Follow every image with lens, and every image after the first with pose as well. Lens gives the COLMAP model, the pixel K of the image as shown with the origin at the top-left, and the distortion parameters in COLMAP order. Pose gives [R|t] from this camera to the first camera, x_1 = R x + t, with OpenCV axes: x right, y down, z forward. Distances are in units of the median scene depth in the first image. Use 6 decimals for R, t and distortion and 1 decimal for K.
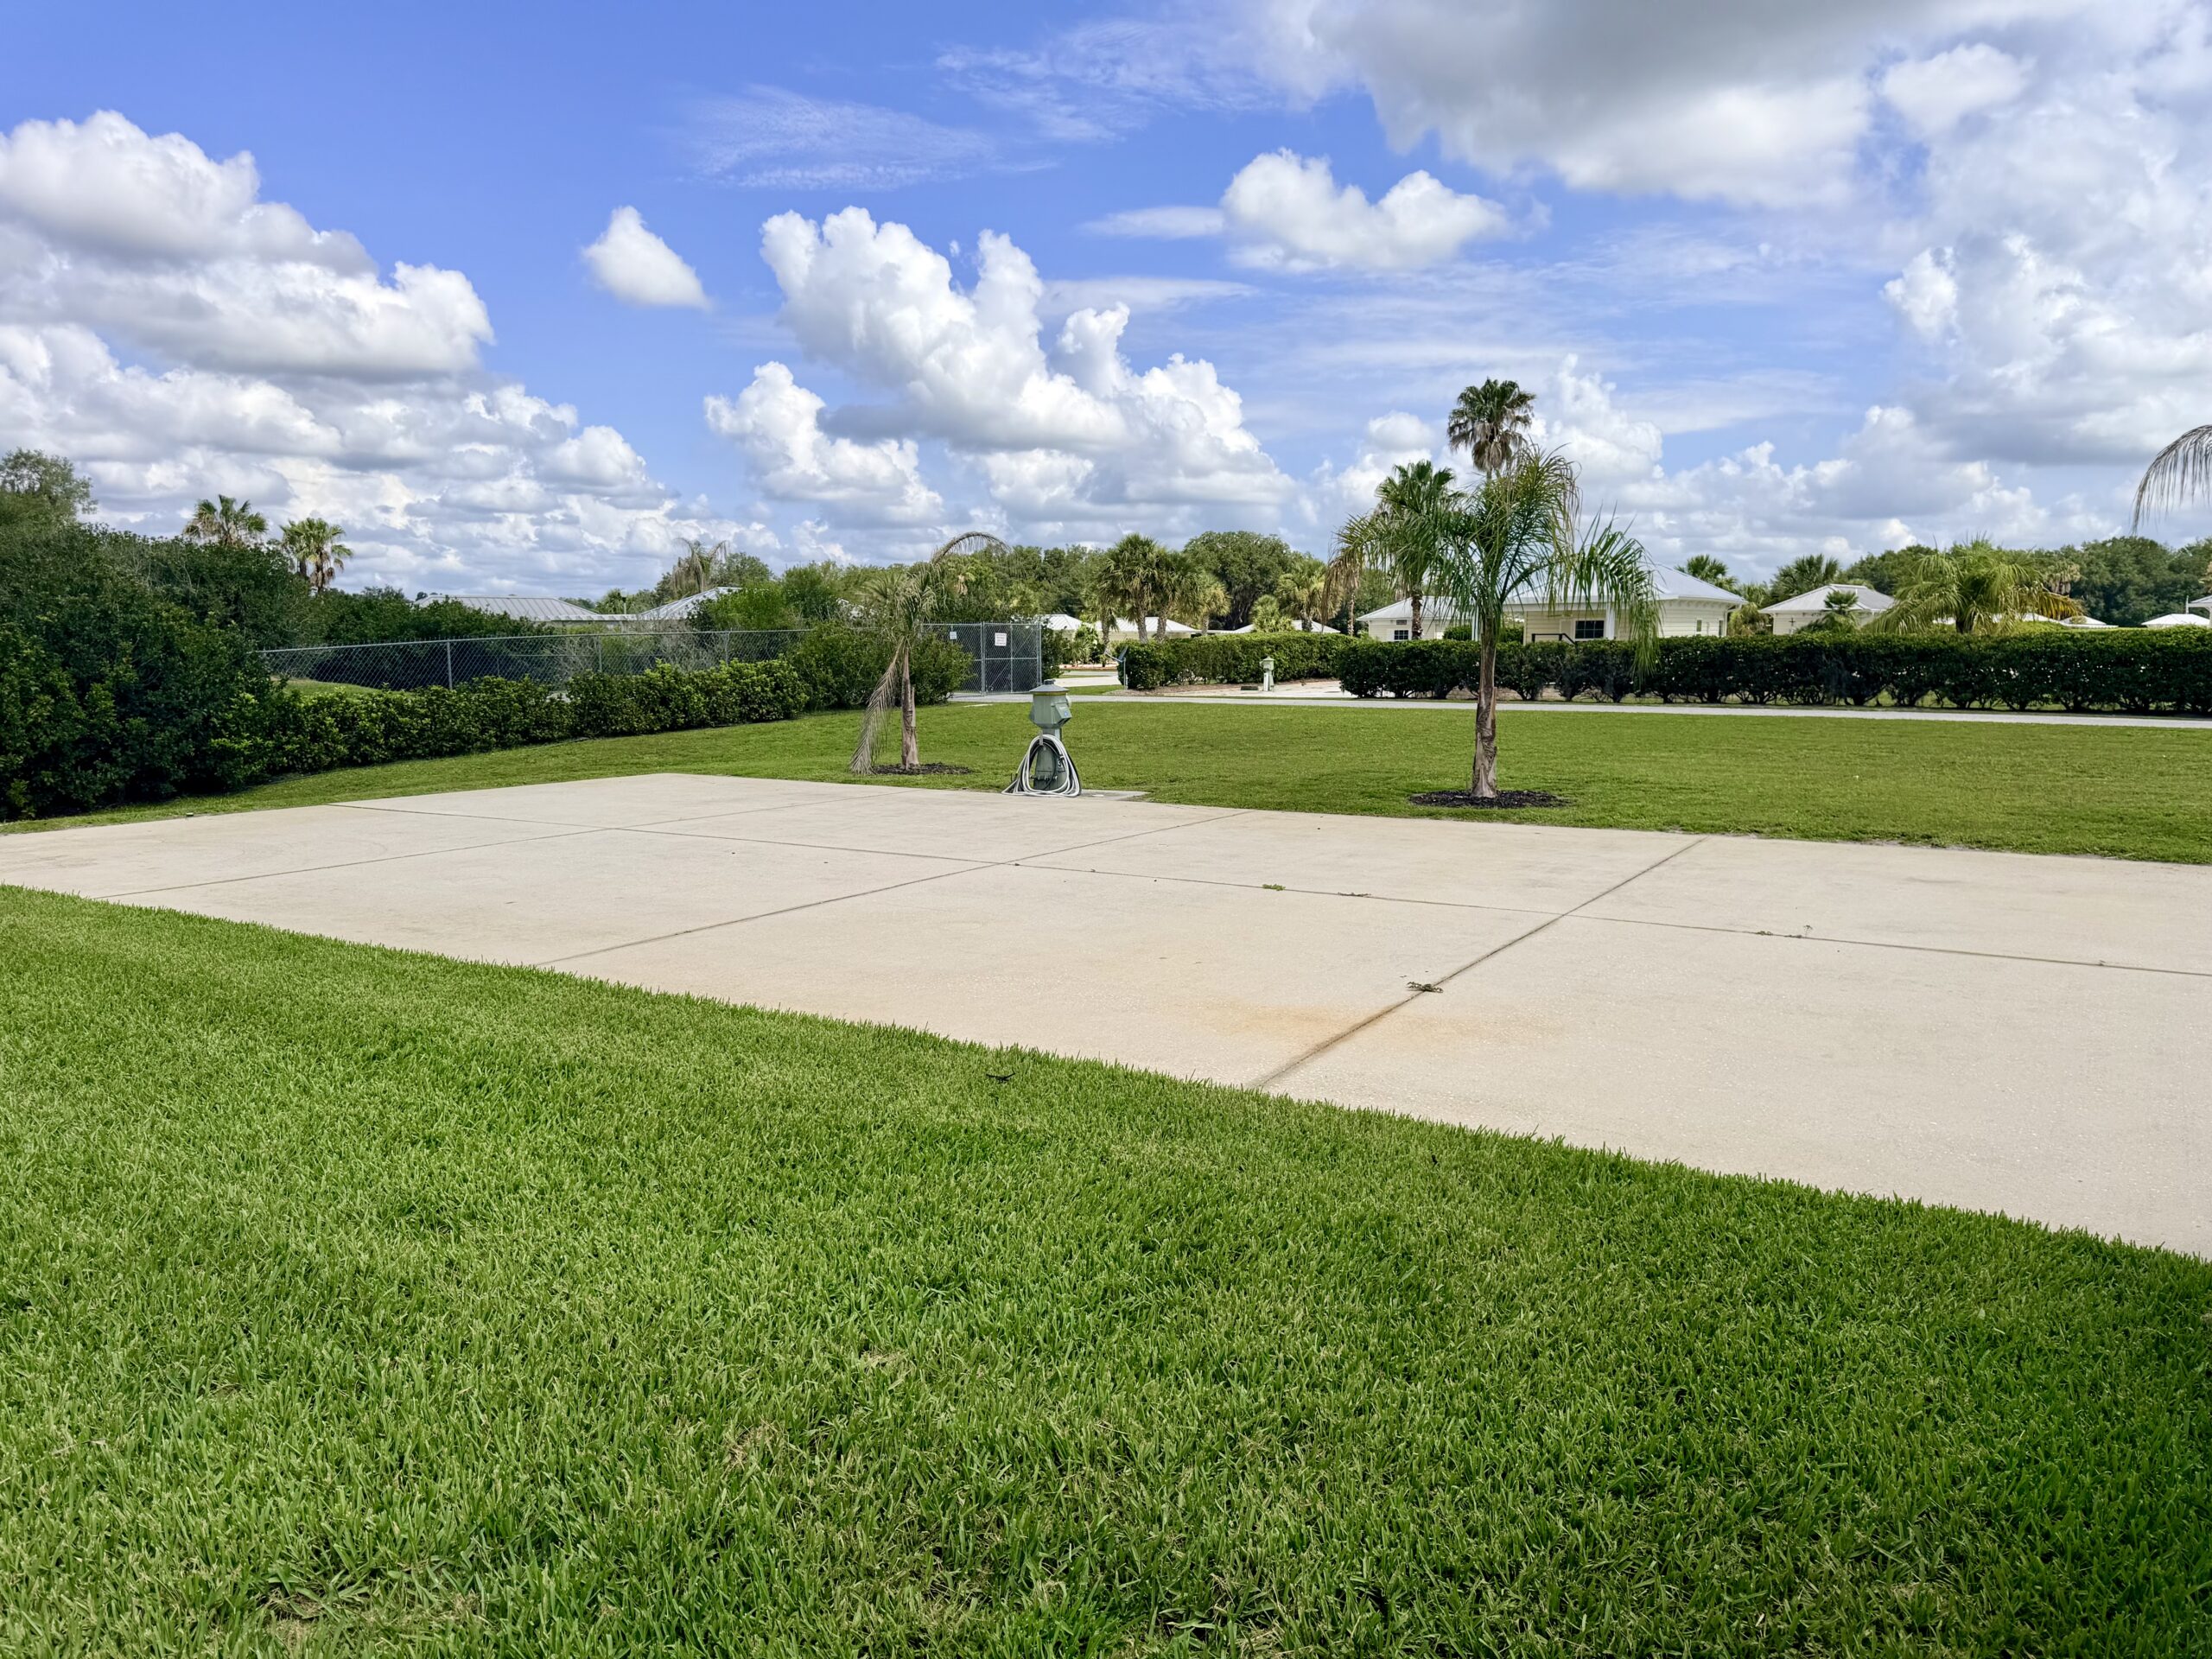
lens RADIAL K [[1573.7, 0, 1105.1], [0, 1573.7, 836.2], [0, 0, 1]] dist [0.075339, -0.103318]
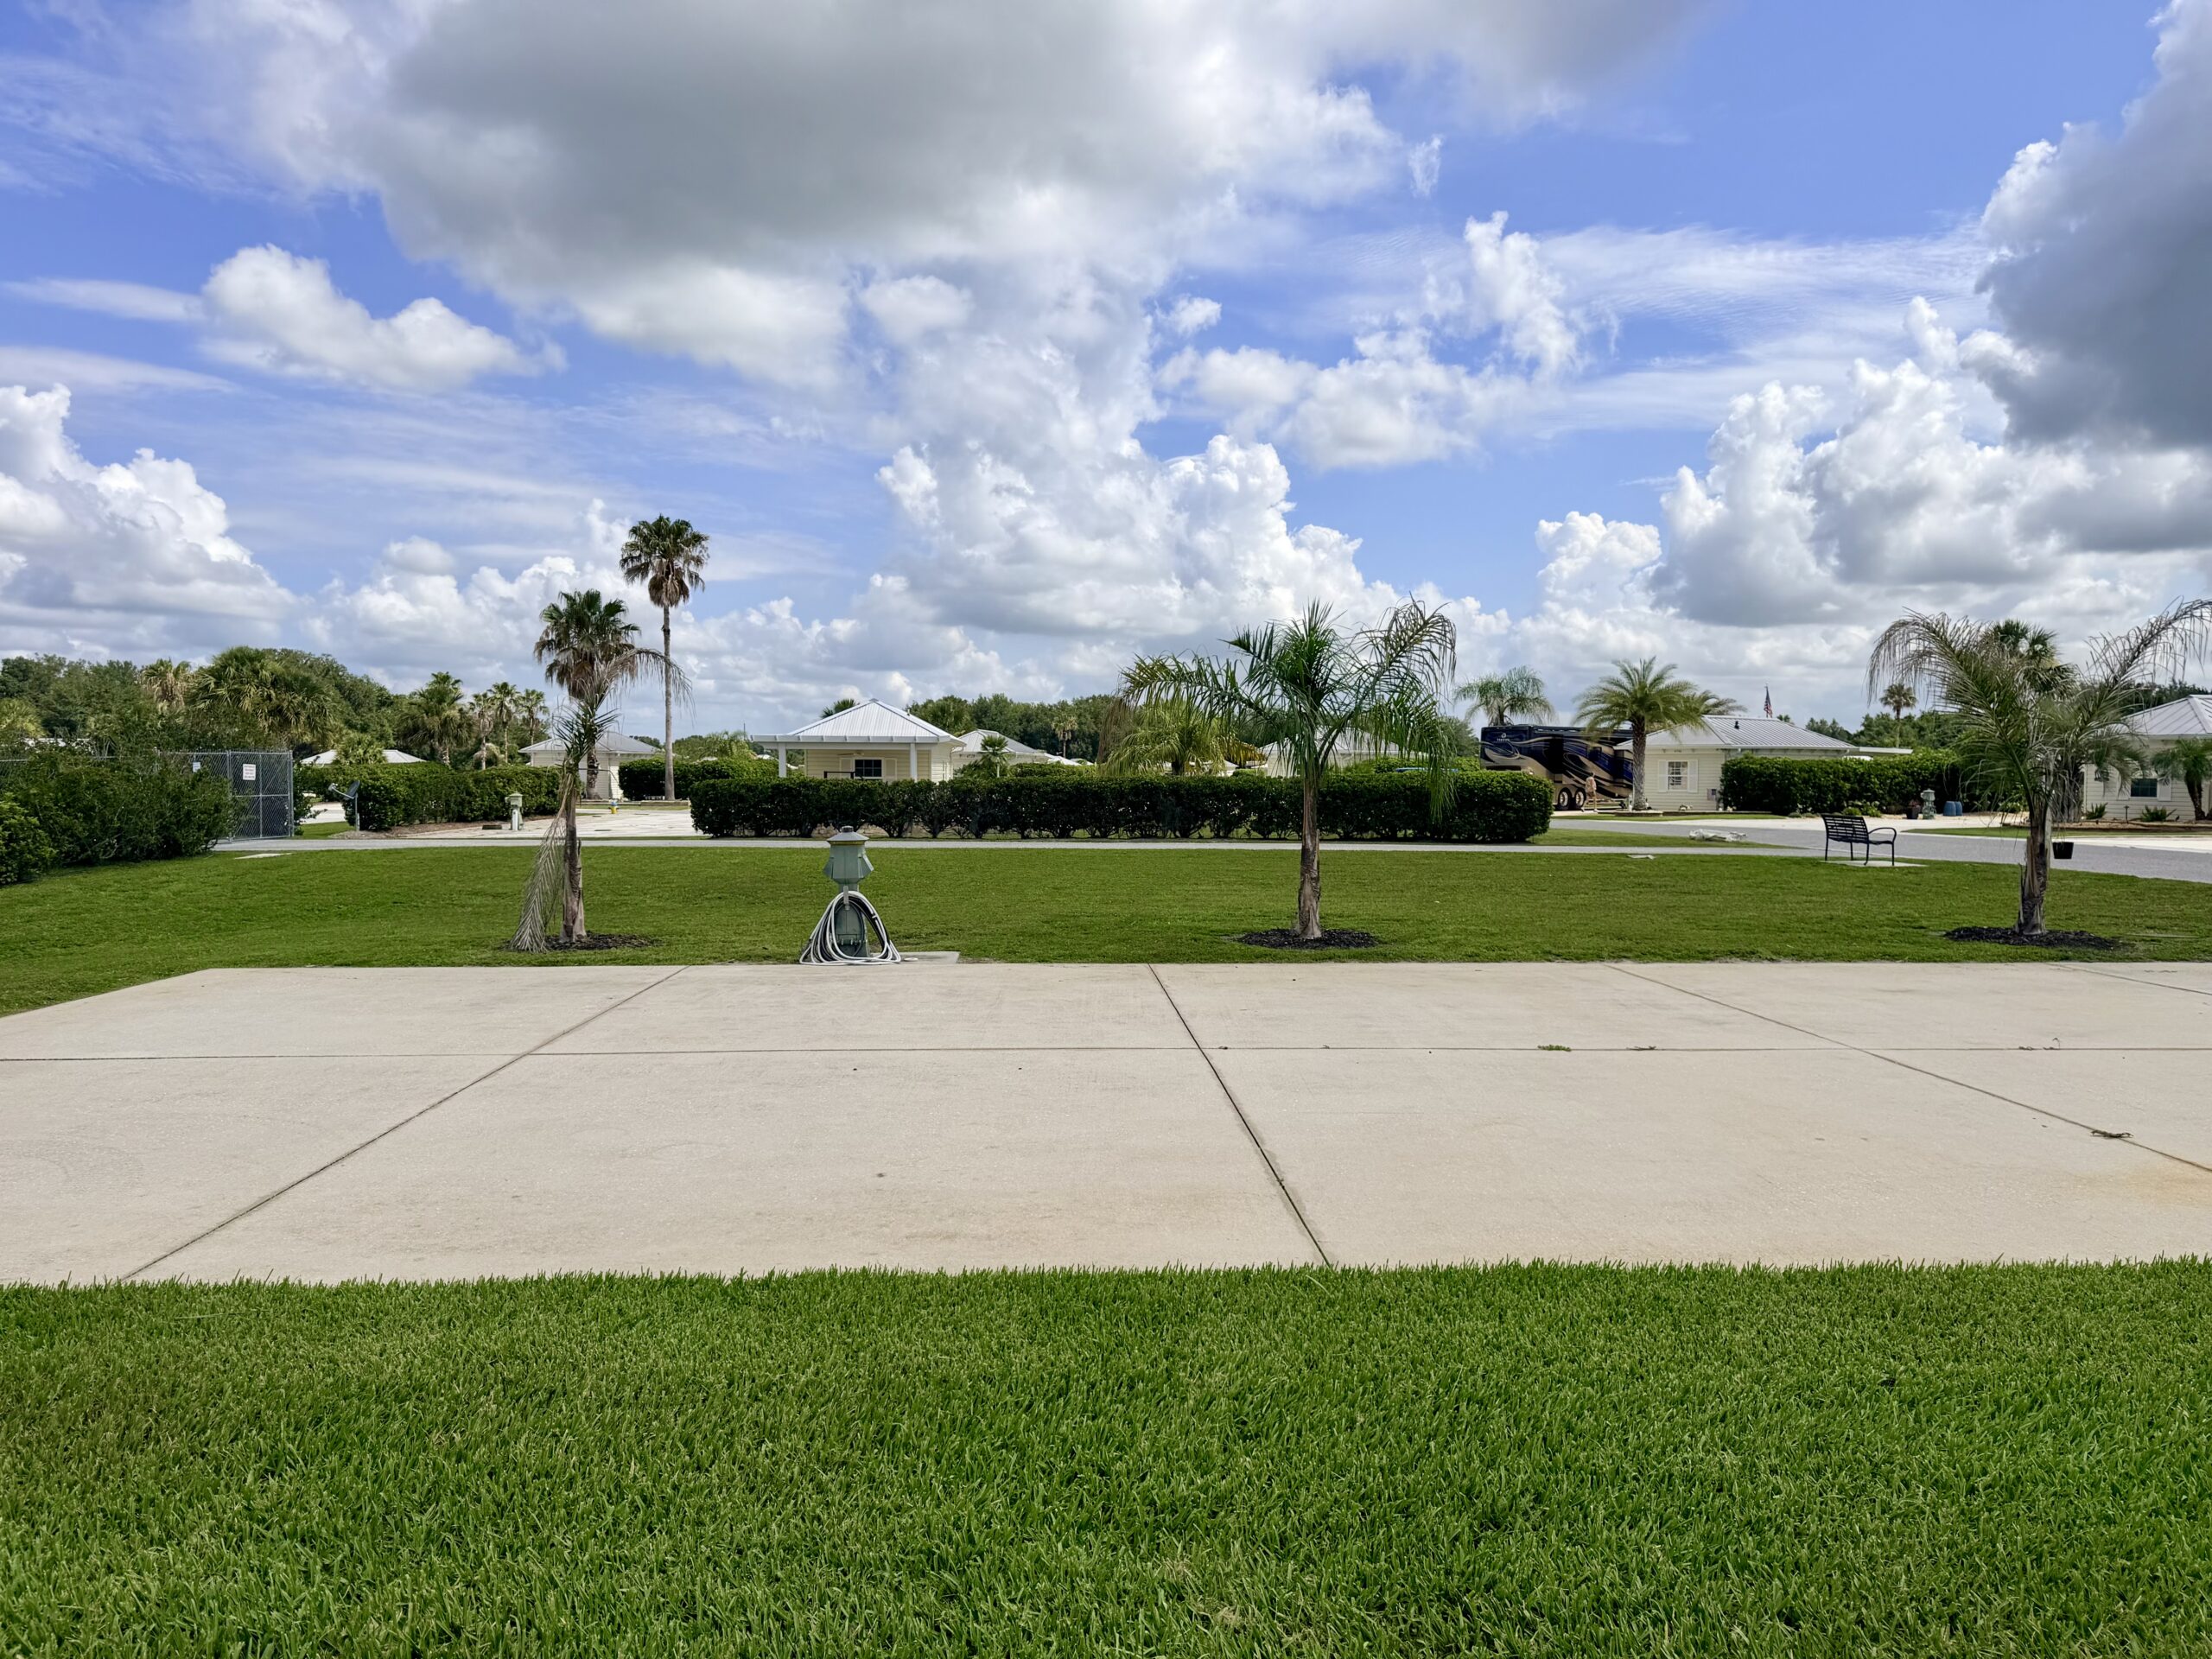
lens RADIAL K [[1550.0, 0, 1155.8], [0, 1550.0, 864.8], [0, 0, 1]] dist [0.002652, -0.005914]
pose [[0.814433, -0.026656, 0.579645, -0.120768], [0.064096, 0.996964, -0.044212, -0.009654], [-0.576706, 0.073160, 0.813669, 0.069629]]
